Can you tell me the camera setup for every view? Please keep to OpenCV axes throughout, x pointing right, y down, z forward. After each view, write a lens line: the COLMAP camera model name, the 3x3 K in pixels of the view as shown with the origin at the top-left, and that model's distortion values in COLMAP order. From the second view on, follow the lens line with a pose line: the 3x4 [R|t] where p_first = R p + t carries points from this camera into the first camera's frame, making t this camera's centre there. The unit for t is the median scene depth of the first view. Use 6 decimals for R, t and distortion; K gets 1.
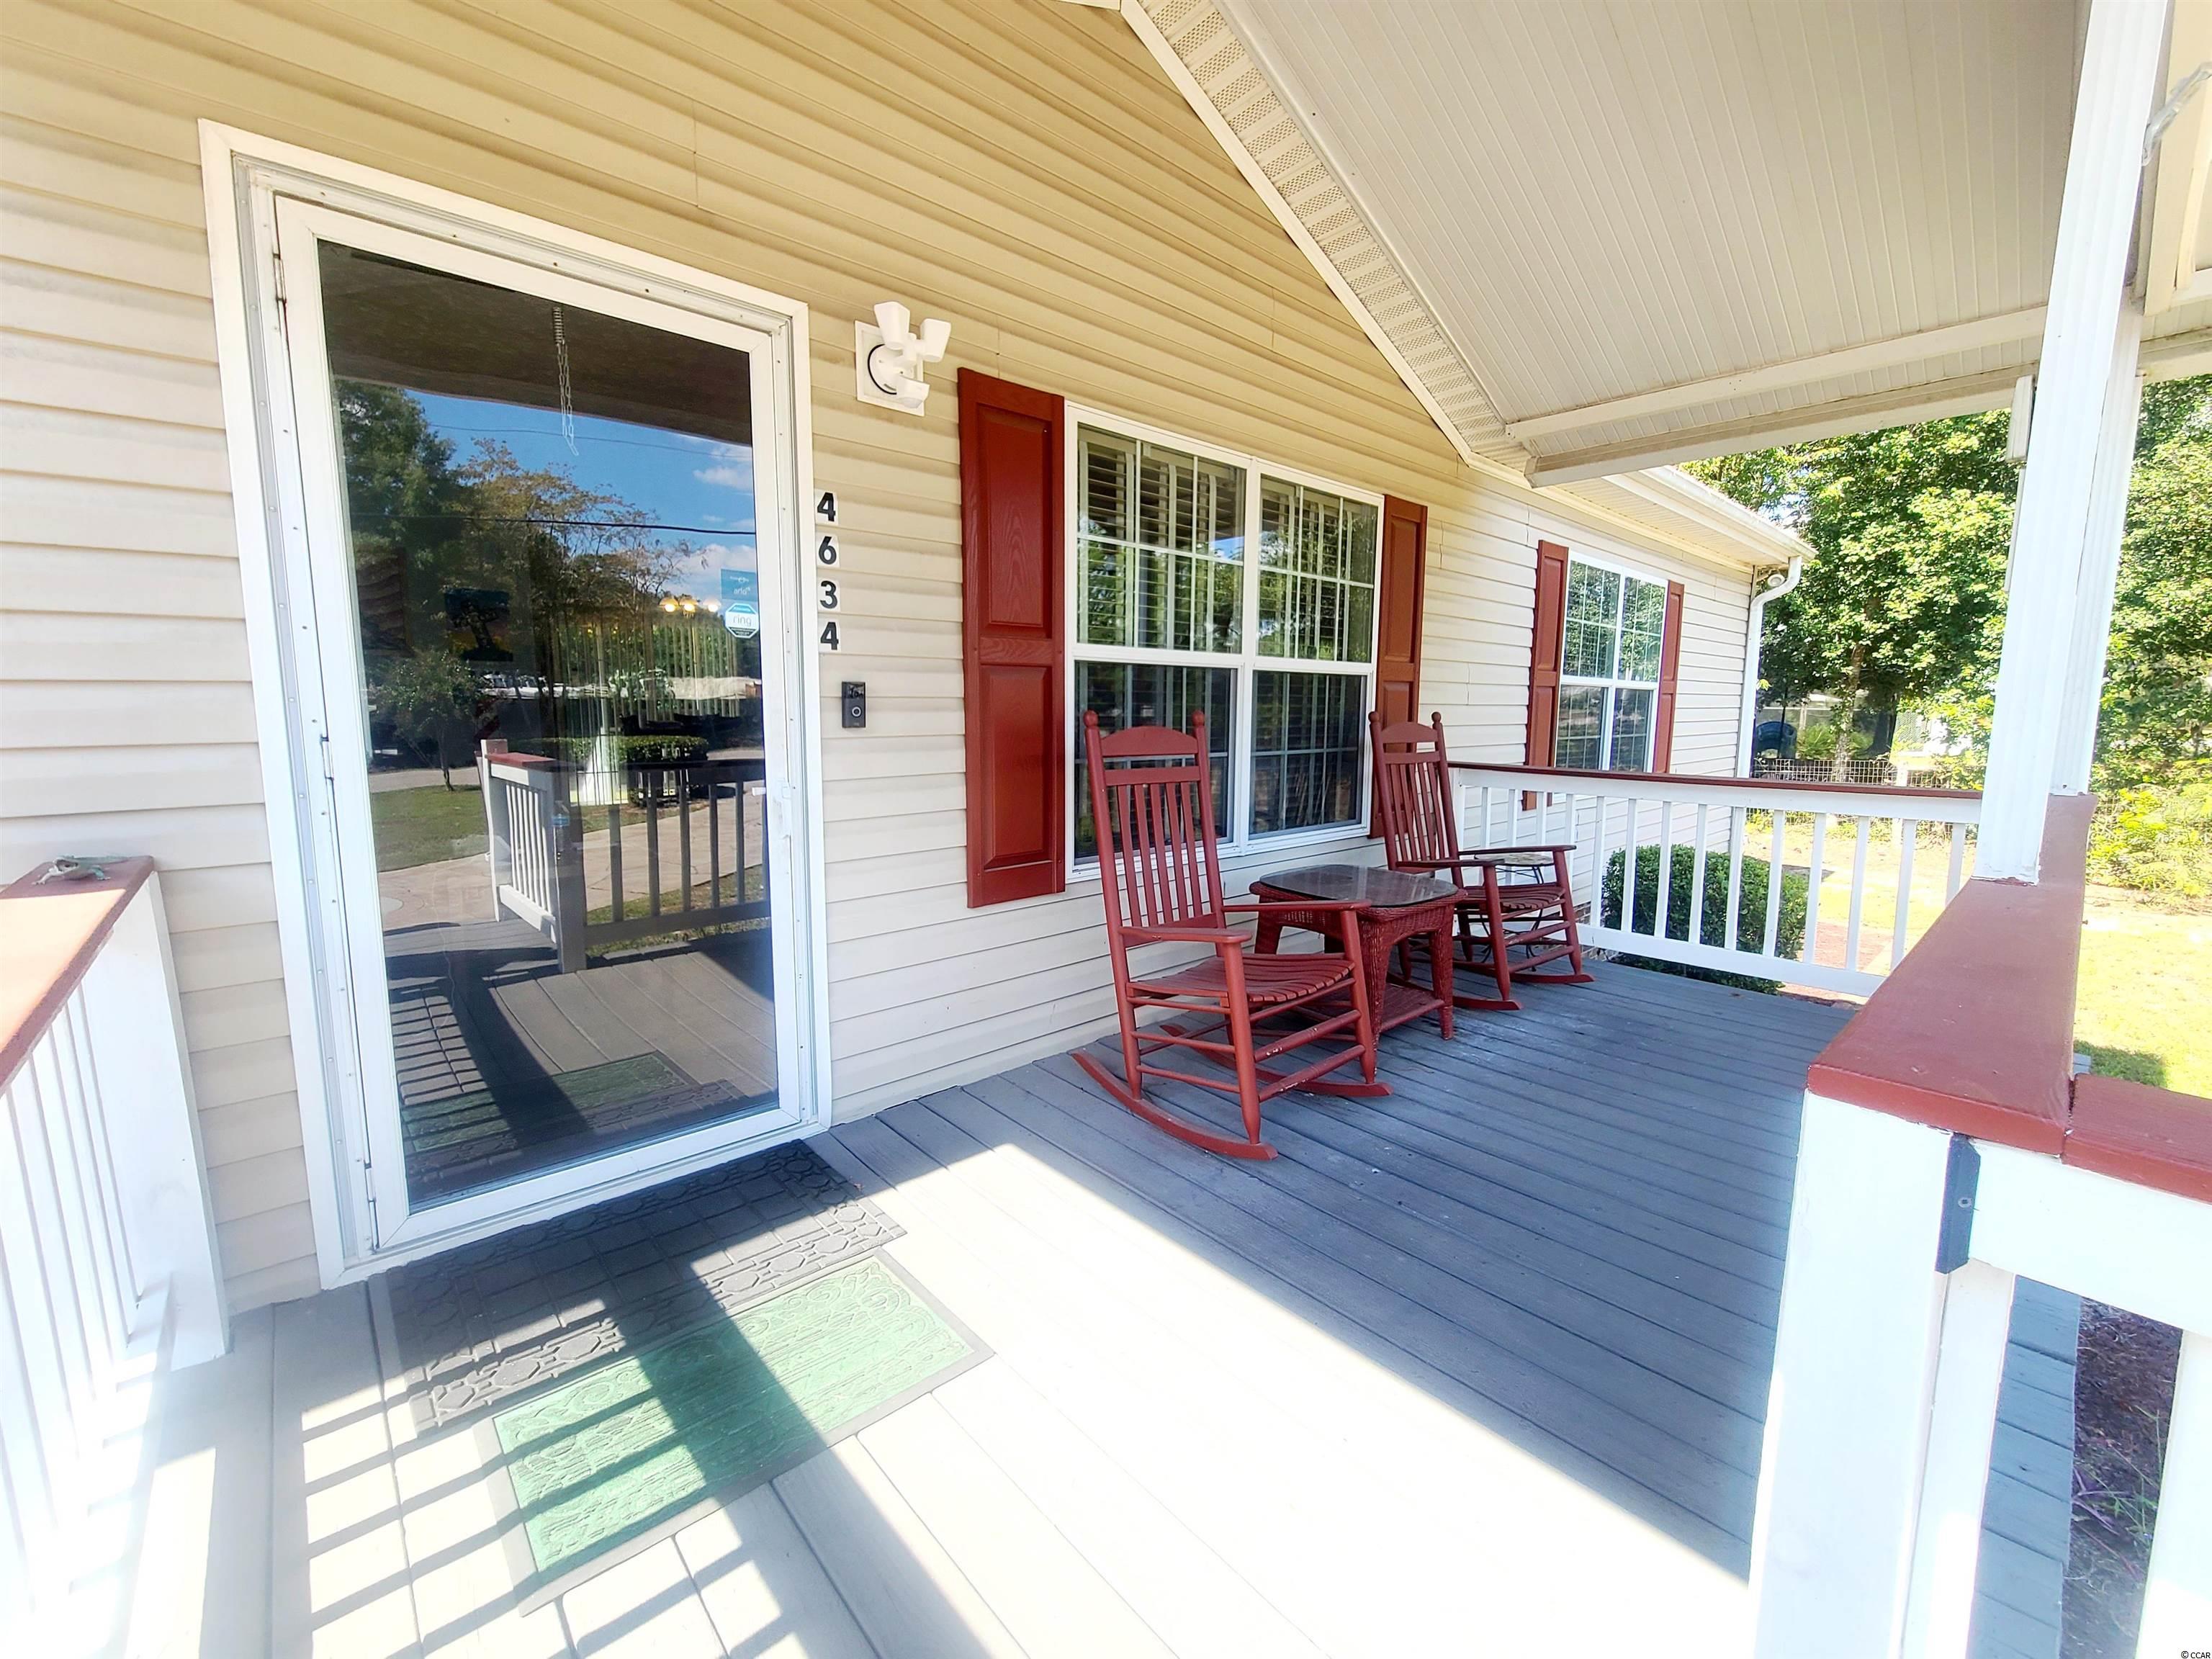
lens RADIAL K [[901.0, 0, 1107.8], [0, 901.0, 826.2], [0, 0, 1]] dist [-0.003062, 0.000048]
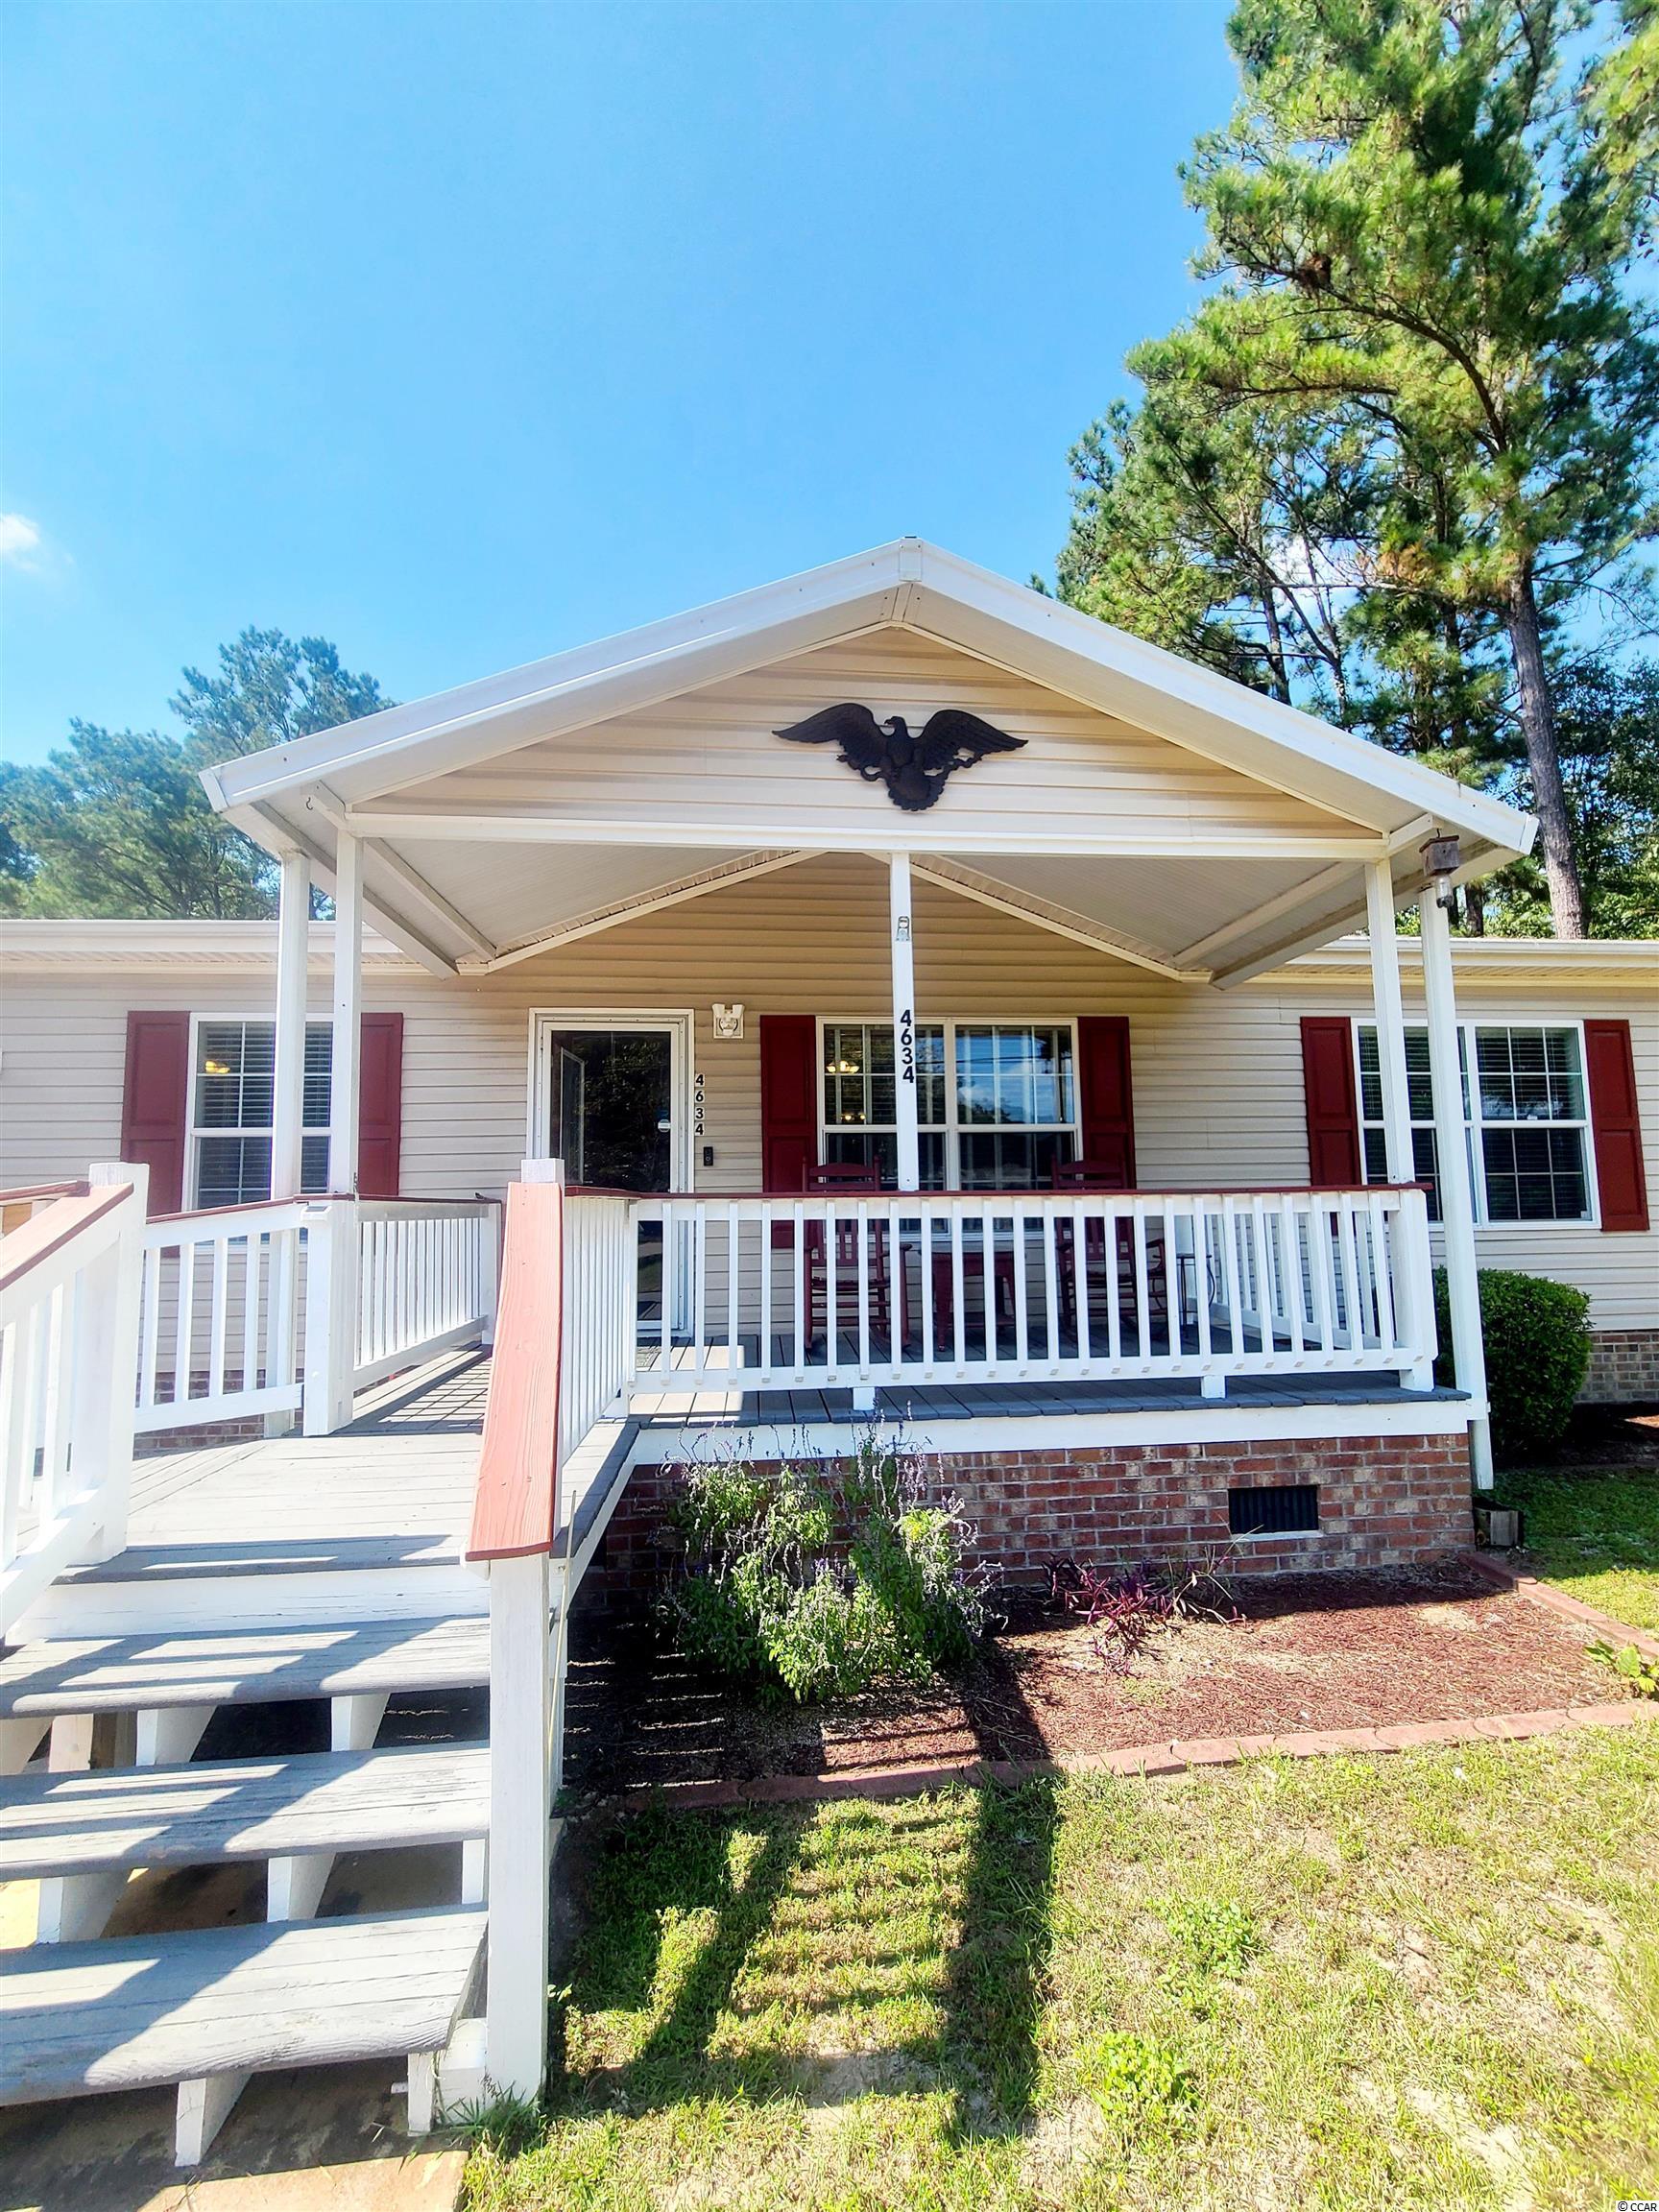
lens RADIAL K [[901.0, 0, 828.3], [0, 901.0, 1110.1], [0, 0, 1]] dist [-0.003062, 0.000048]
pose [[0.808991, -0.071867, -0.583411, 1.472220], [-0.056352, 0.978445, -0.198670, 0.217880], [0.585113, 0.193599, 0.787504, -0.790872]]
